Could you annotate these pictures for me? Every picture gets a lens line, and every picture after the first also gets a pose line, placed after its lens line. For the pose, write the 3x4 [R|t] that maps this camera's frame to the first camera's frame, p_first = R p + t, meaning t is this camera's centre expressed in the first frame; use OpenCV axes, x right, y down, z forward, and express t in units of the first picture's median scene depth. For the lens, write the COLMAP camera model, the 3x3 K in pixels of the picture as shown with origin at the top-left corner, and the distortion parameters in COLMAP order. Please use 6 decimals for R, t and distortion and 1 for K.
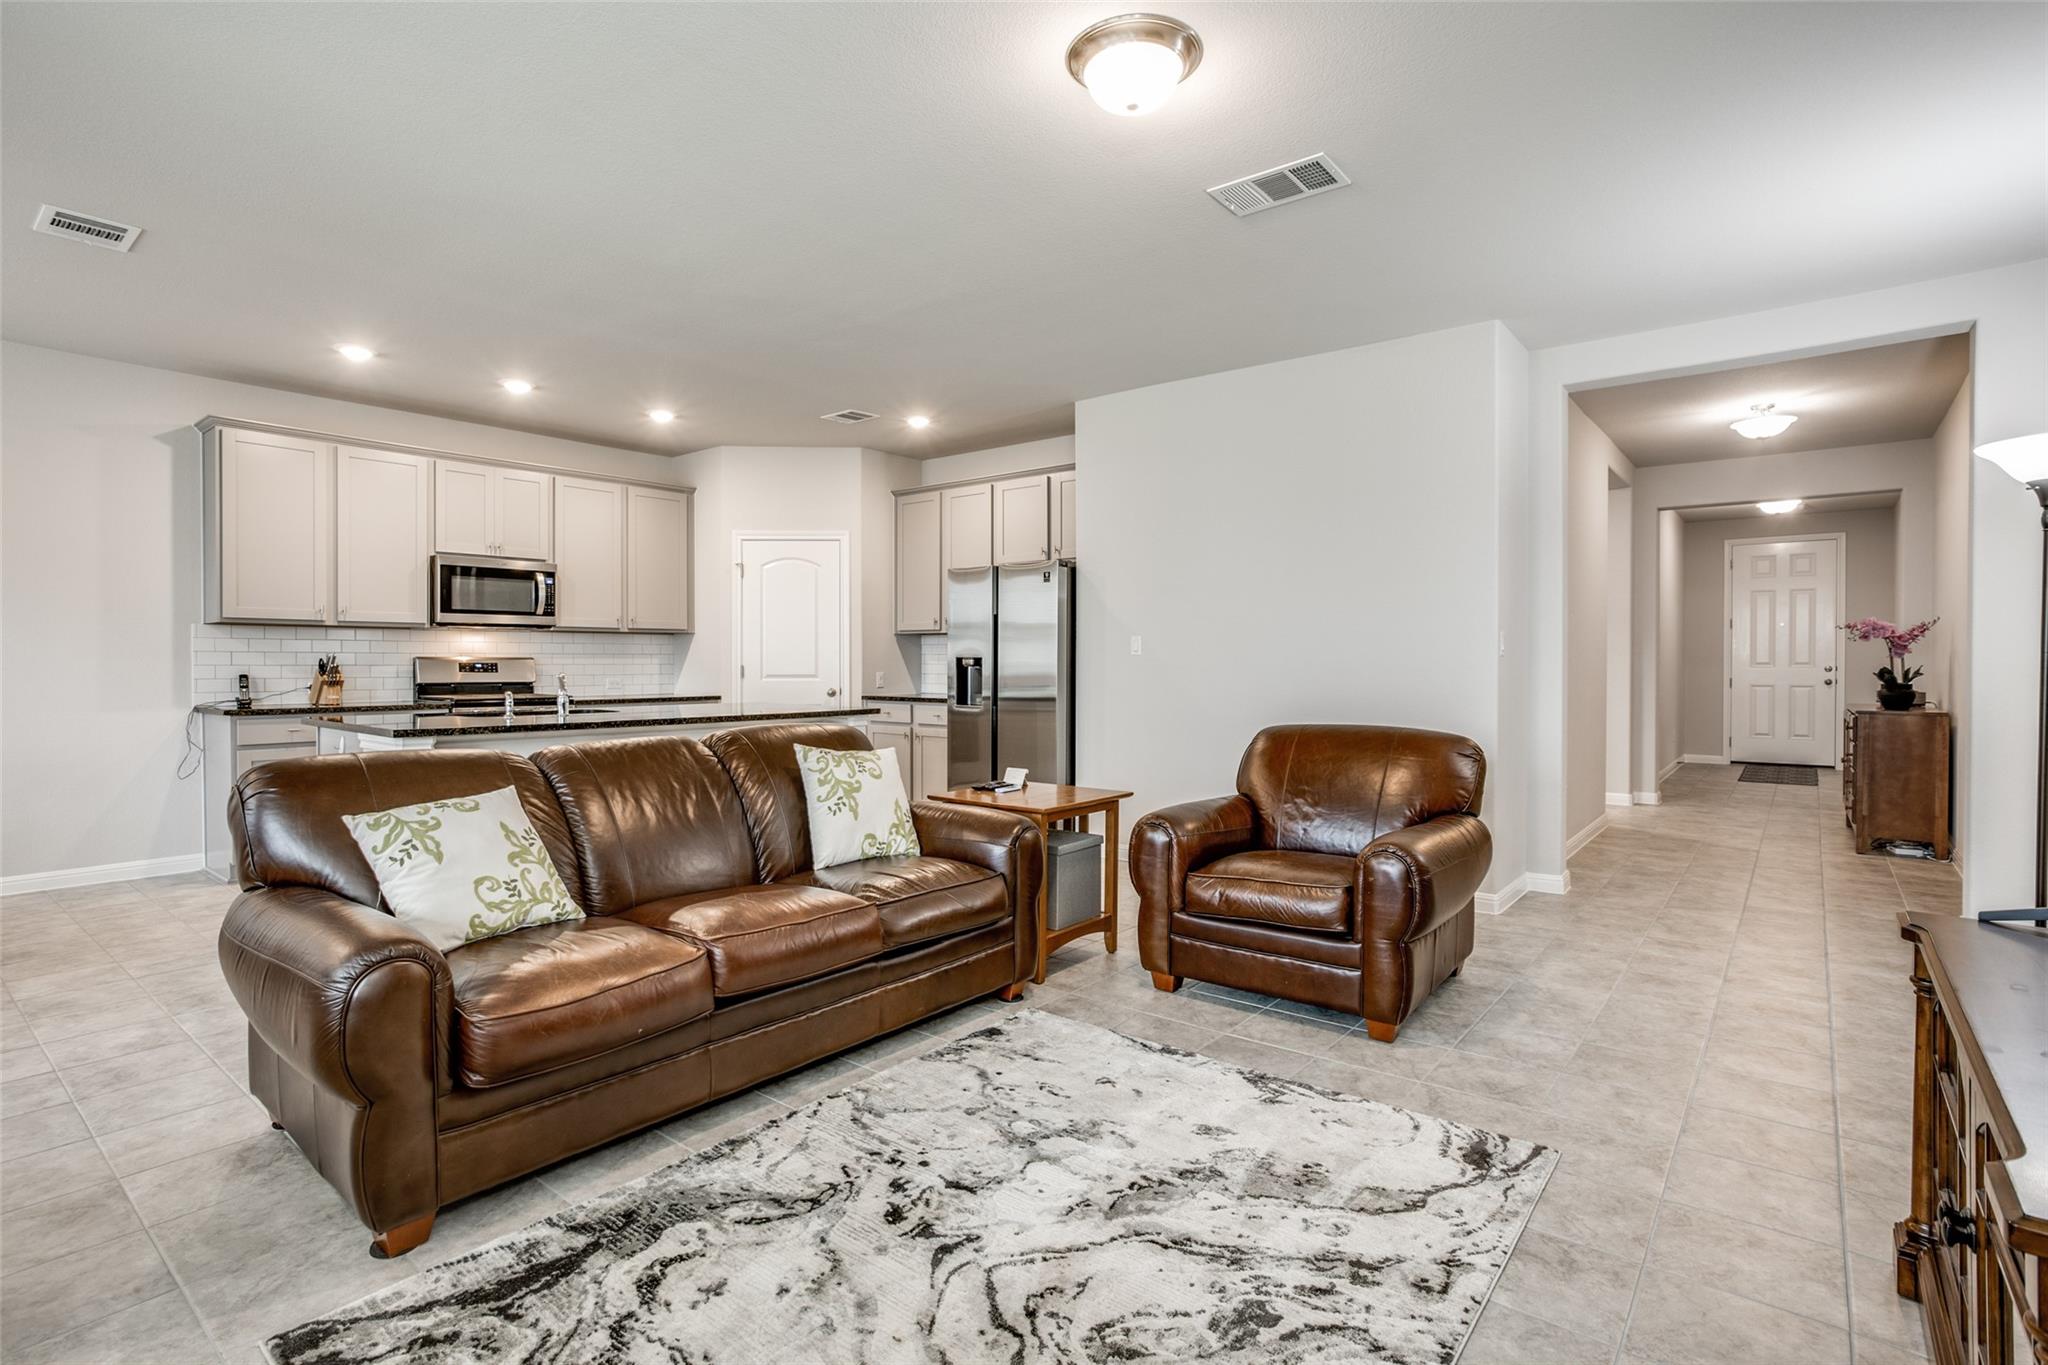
lens RADIAL K [[989.0, 0, 1013.9], [0, 989.0, 667.6], [0, 0, 1]] dist [-0.018287, 0.003849]
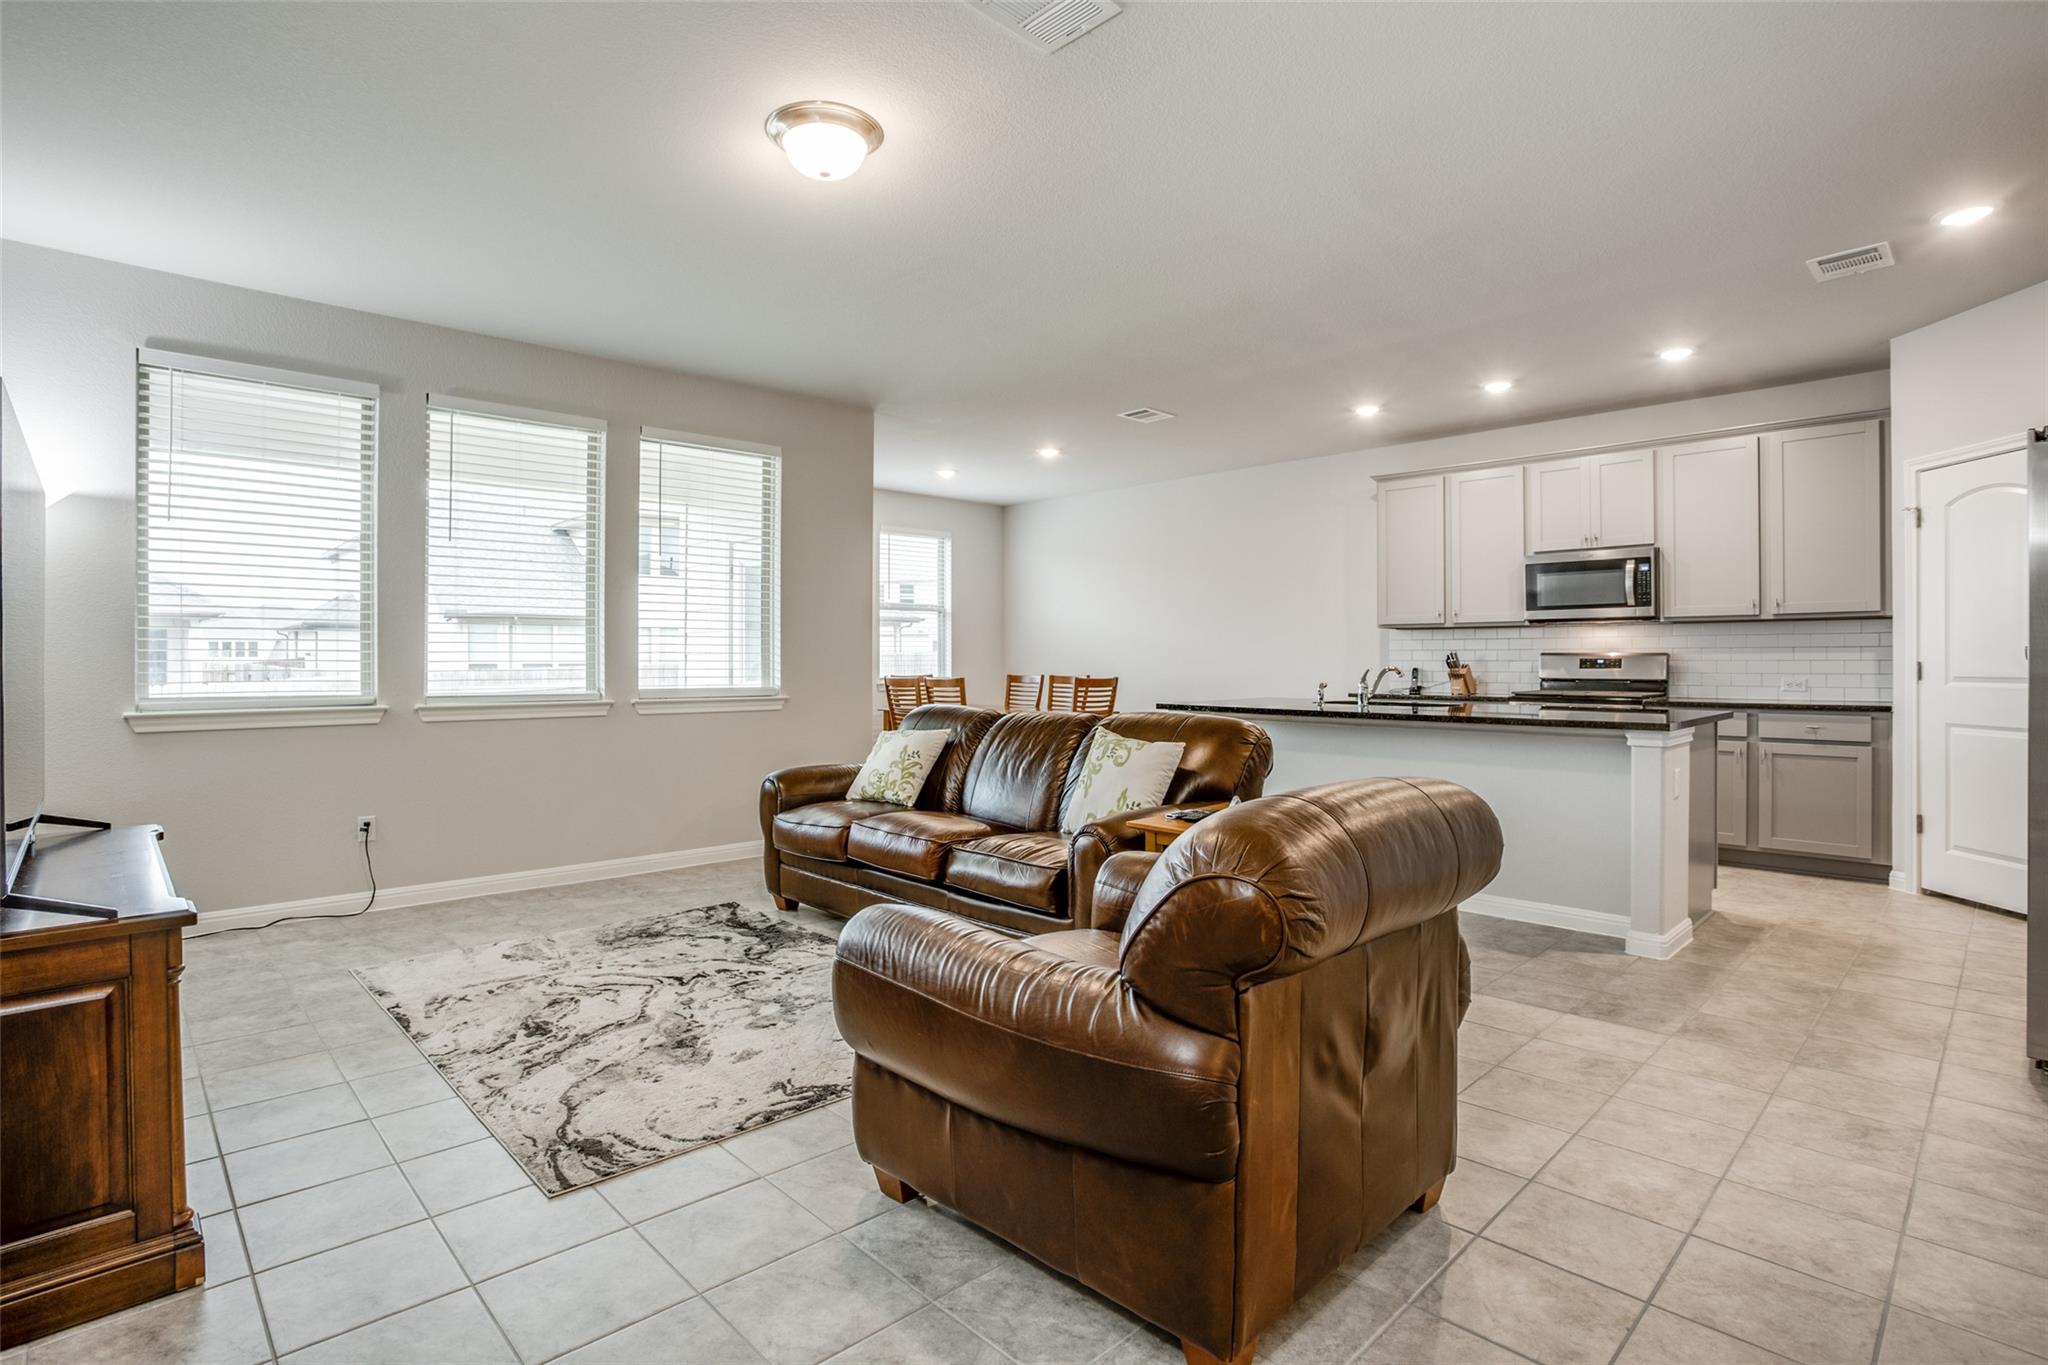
lens RADIAL K [[1012.7, 0, 1015.8], [0, 1012.7, 669.2], [0, 0, 1]] dist [-0.041855, 0.005499]
pose [[-0.131204, 0.011147, -0.991293, 1.329678], [-0.004745, 0.999918, 0.011872, -0.008279], [0.991344, 0.006261, -0.131140, 1.457924]]
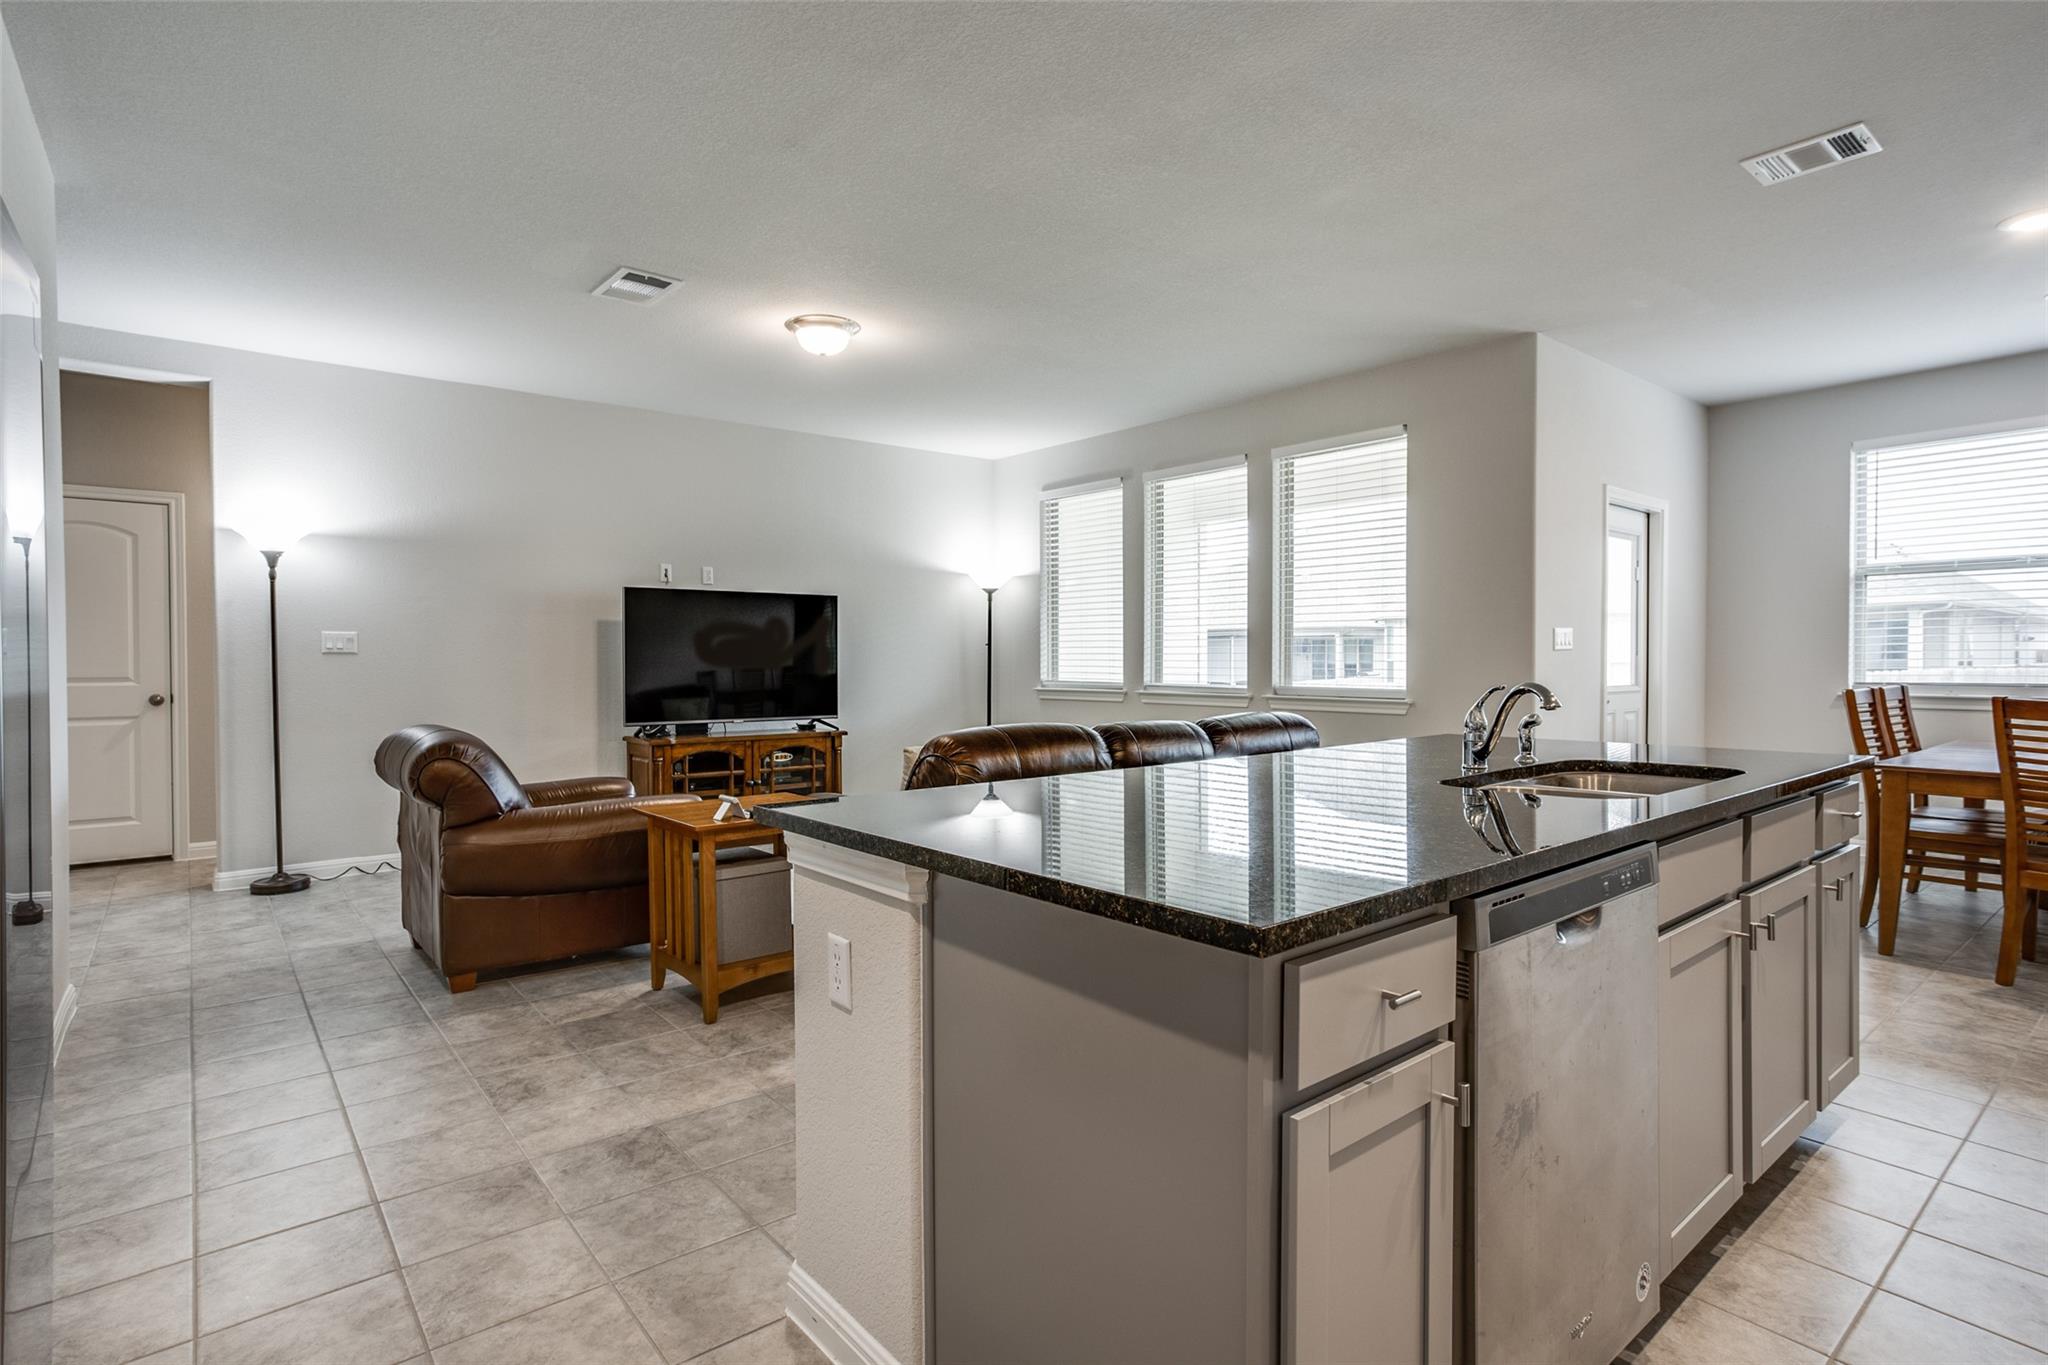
lens RADIAL K [[1045.5, 0, 997.5], [0, 1045.5, 652.0], [0, 0, 1]] dist [-0.028136, 0.003430]
pose [[-0.972612, 0.006171, 0.232351, -0.700339], [0.005882, 0.999981, -0.001933, -0.014310], [-0.232358, -0.000514, -0.972630, 2.986270]]
